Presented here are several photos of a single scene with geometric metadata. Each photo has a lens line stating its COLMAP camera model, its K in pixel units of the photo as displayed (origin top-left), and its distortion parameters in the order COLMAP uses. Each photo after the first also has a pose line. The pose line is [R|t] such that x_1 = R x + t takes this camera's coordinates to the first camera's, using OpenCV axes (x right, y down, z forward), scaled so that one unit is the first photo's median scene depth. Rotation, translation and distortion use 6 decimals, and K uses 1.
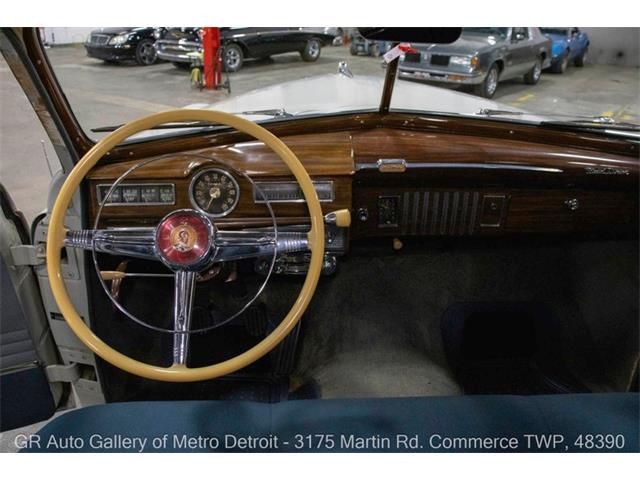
lens RADIAL K [[539.3, 0, 316.6], [0, 539.3, 222.0], [0, 0, 1]] dist [-0.097754, 0.083059]
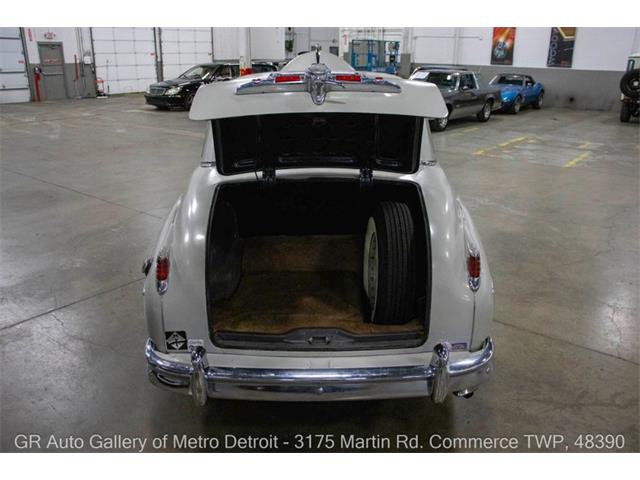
lens RADIAL K [[684.2, 0, 320.8], [0, 684.2, 238.6], [0, 0, 1]] dist [-0.023933, 0.000000]
pose [[0.999430, -0.000357, -0.033747, 0.321784], [-0.003432, 0.993687, -0.112134, 1.275989], [0.033574, 0.112185, 0.993120, -3.879213]]
